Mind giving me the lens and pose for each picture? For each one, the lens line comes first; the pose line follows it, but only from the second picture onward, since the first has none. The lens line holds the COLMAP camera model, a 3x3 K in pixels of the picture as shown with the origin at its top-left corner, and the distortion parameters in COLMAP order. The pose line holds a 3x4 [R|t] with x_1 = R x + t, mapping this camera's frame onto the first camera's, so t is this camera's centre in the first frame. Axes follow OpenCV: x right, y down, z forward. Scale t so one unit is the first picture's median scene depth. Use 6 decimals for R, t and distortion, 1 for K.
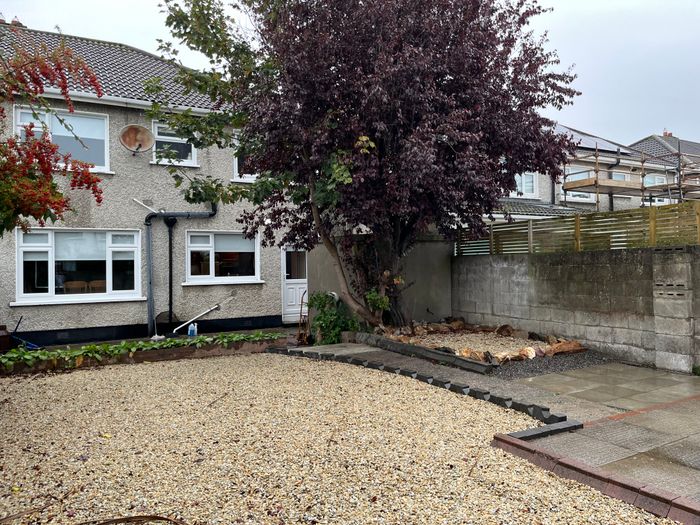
lens RADIAL K [[534.2, 0, 350.0], [0, 534.2, 262.5], [0, 0, 1]] dist [0.075675, -0.086427]
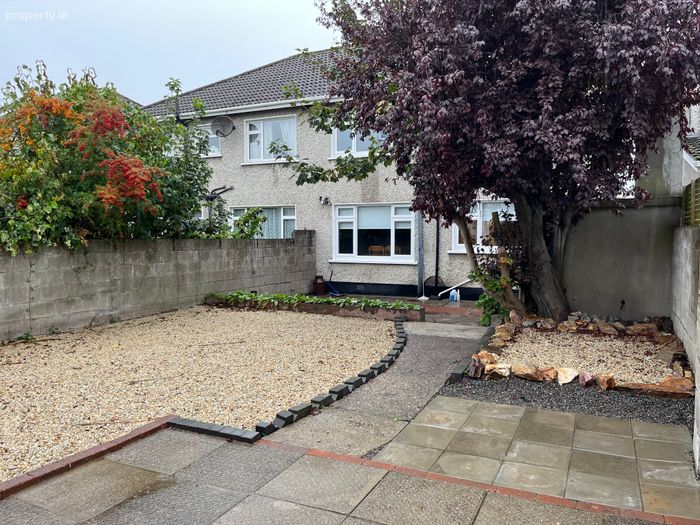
lens RADIAL K [[534.2, 0, 363.5], [0, 534.2, 263.2], [0, 0, 1]] dist [0.065706, -0.081018]
pose [[0.569940, 0.060378, -0.819465, 0.484762], [-0.003536, 0.997468, 0.071033, -0.012354], [0.821679, -0.037587, 0.568710, 0.278064]]
